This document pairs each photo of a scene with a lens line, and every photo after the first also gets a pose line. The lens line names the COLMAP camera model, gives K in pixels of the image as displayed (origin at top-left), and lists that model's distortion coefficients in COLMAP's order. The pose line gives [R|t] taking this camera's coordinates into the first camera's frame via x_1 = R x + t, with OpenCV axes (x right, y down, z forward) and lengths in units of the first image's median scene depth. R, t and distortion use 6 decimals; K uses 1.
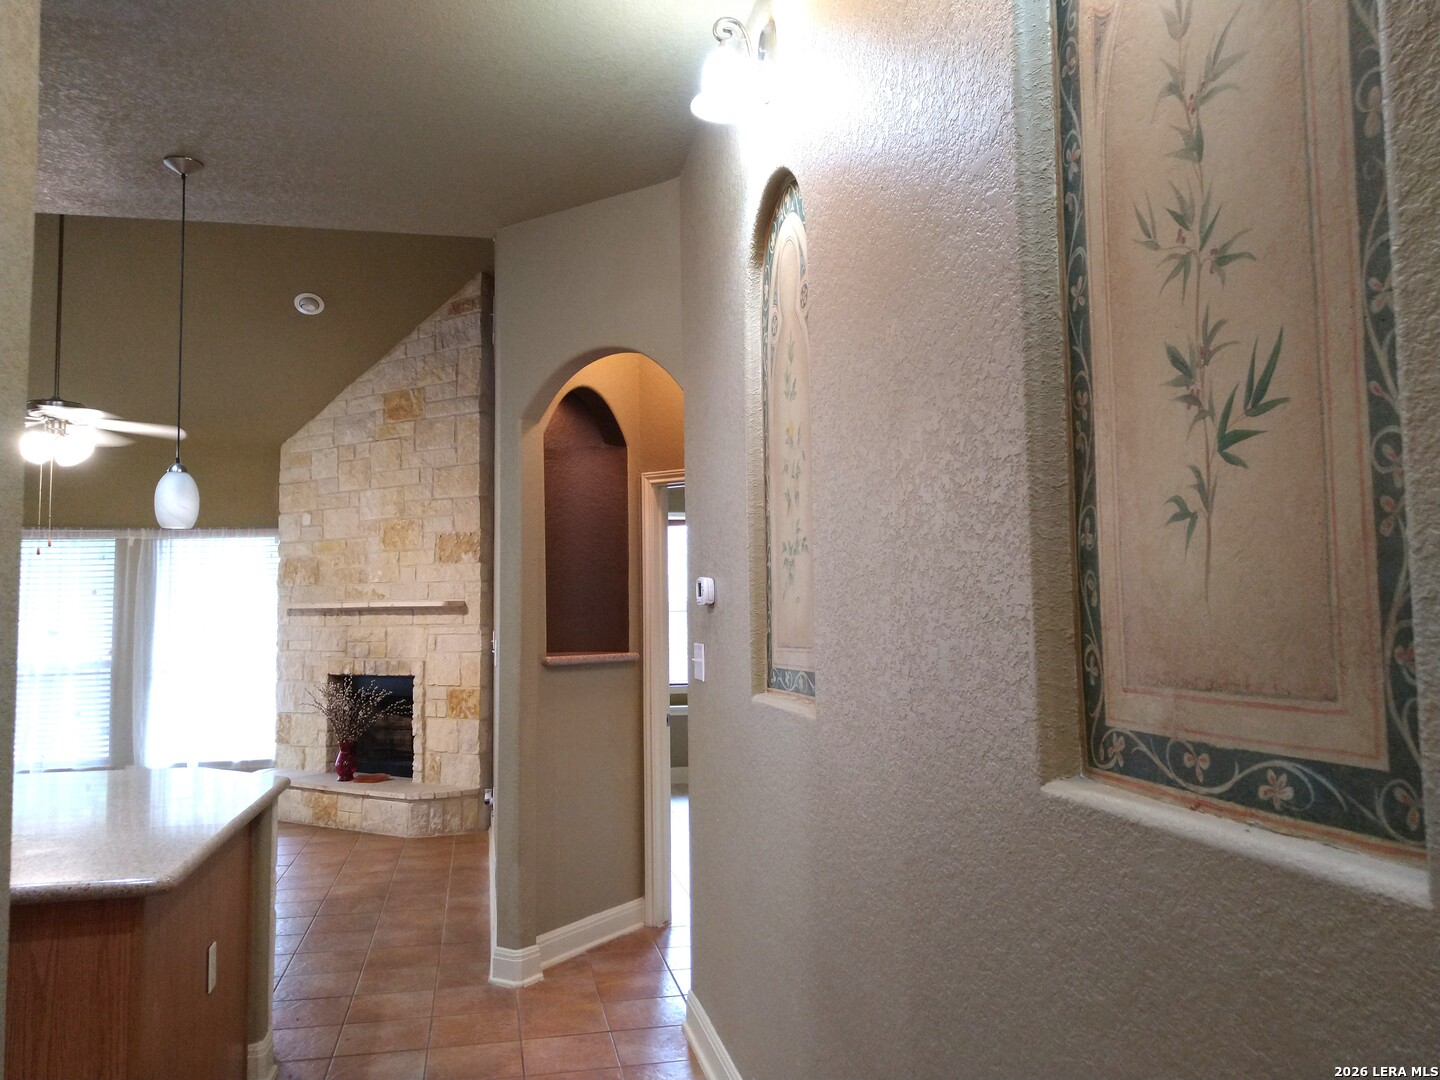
lens RADIAL K [[1231.0, 0, 815.1], [0, 1231.0, 502.8], [0, 0, 1]] dist [0.072130, -0.212330]
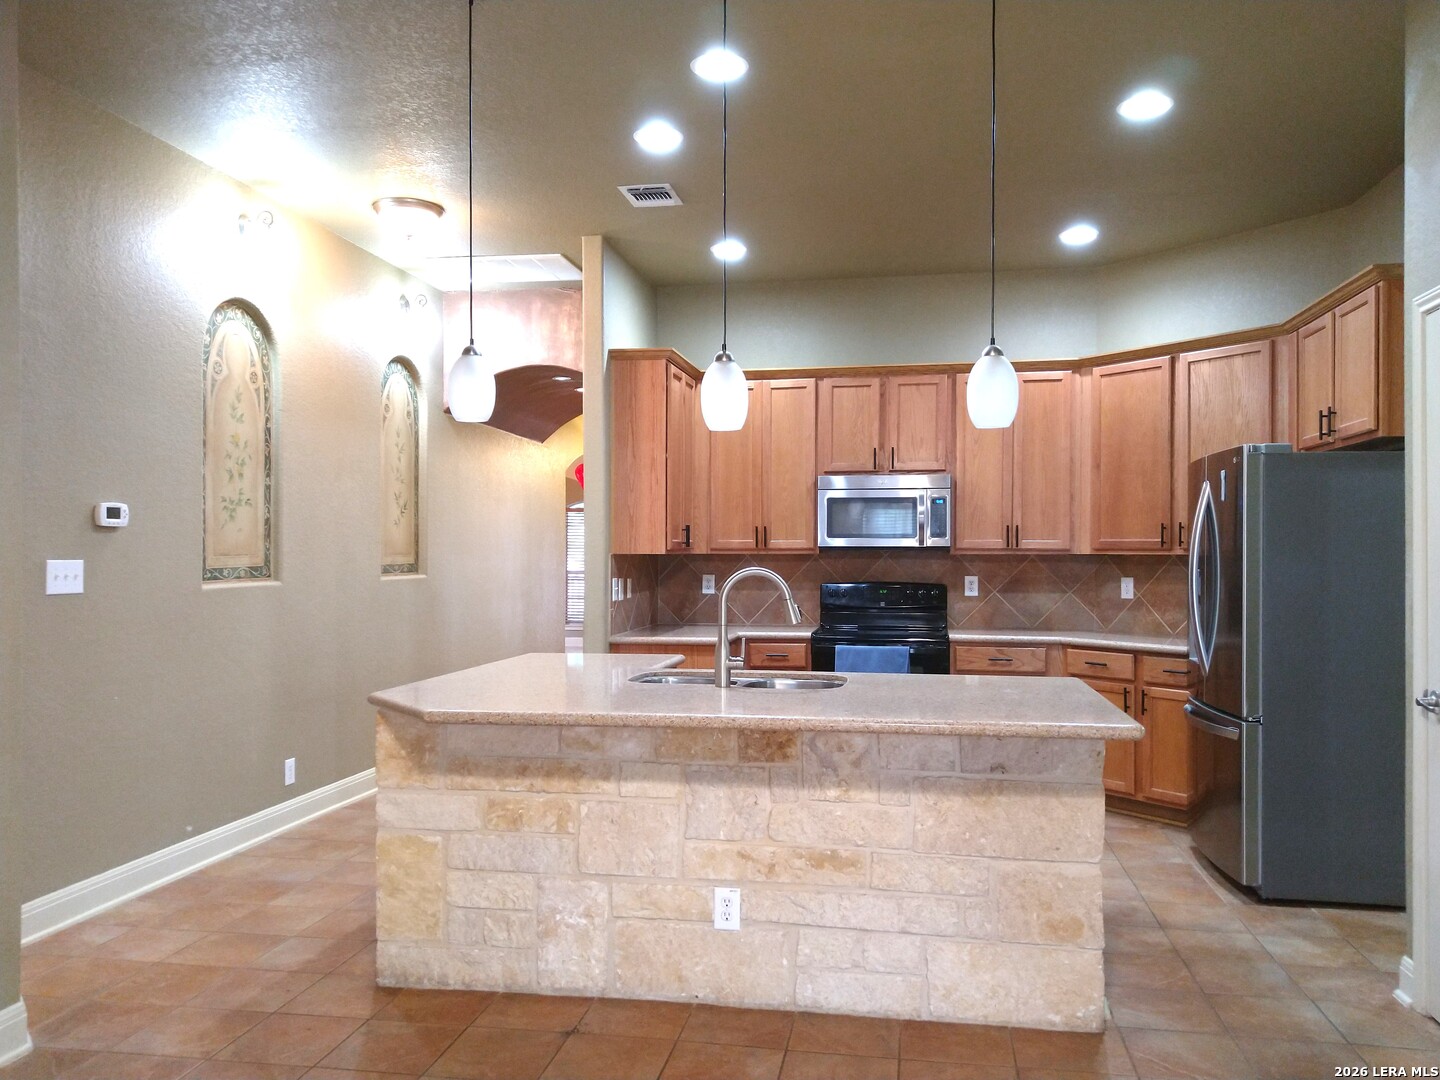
lens RADIAL K [[1106.6, 0, 725.7], [0, 1106.6, 552.4], [0, 0, 1]] dist [0.080463, -0.091880]
pose [[-0.922173, 0.014897, 0.386491, -2.795479], [-0.020053, 0.996073, -0.086239, 0.503083], [-0.386258, -0.087278, -0.918253, 4.671438]]
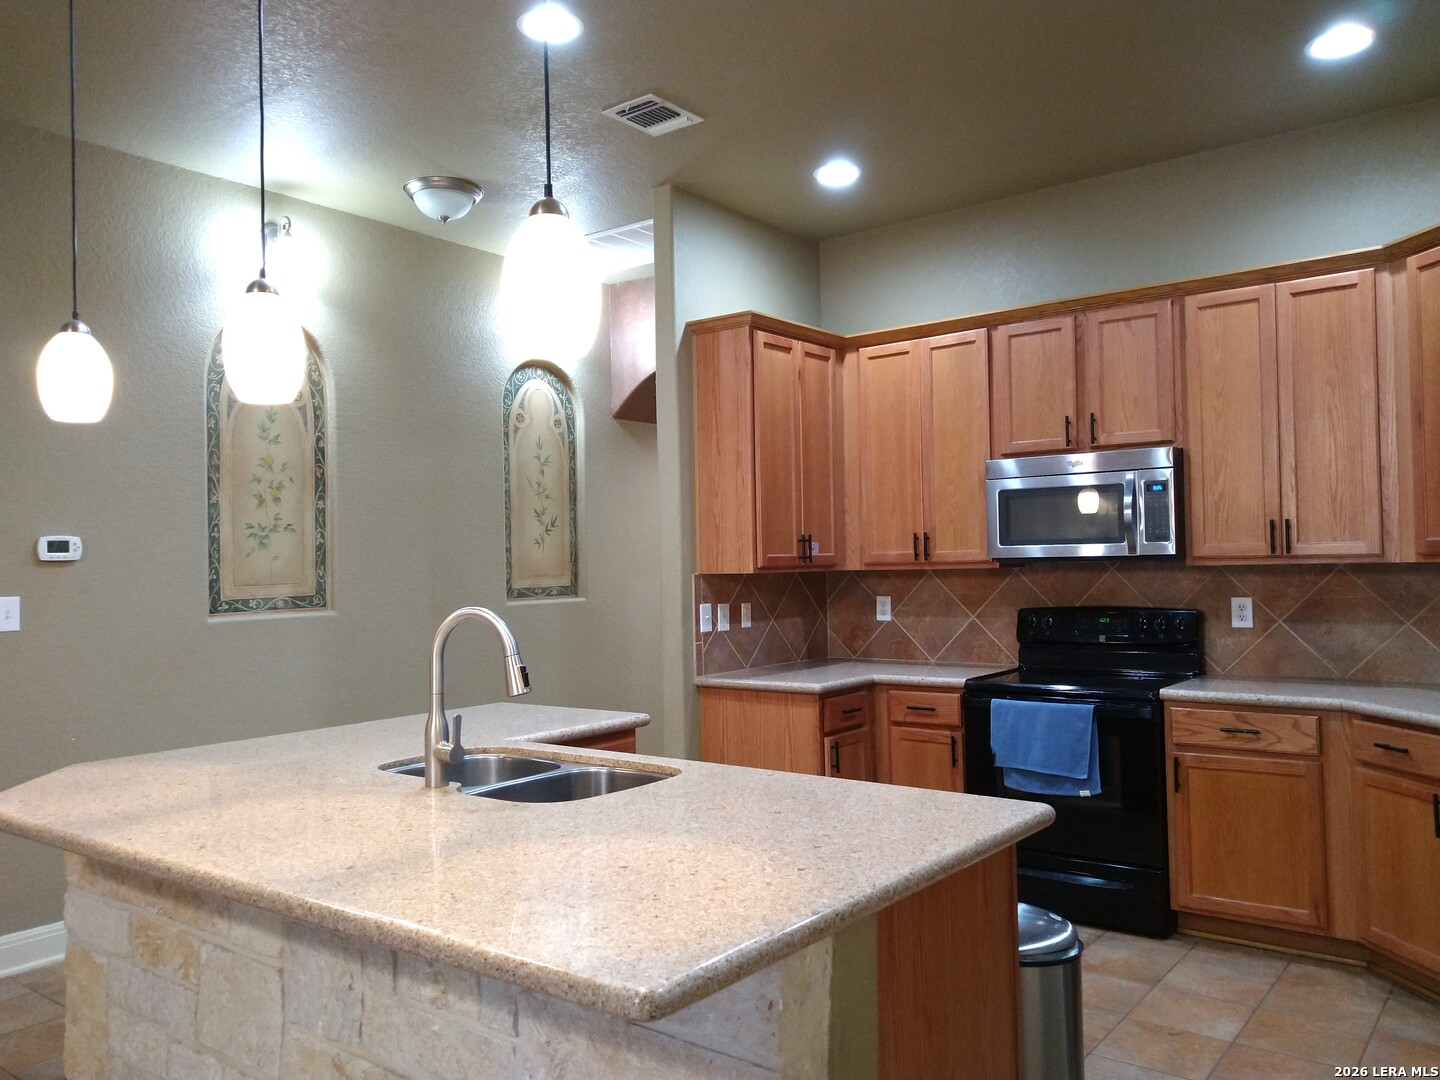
lens RADIAL K [[1120.2, 0, 671.0], [0, 1120.2, 537.2], [0, 0, 1]] dist [0.085413, -0.126669]
pose [[-0.636589, 0.048894, 0.769652, -3.352015], [-0.036652, 0.994942, -0.093521, 0.369594], [-0.770332, -0.087744, -0.631577, 3.252568]]
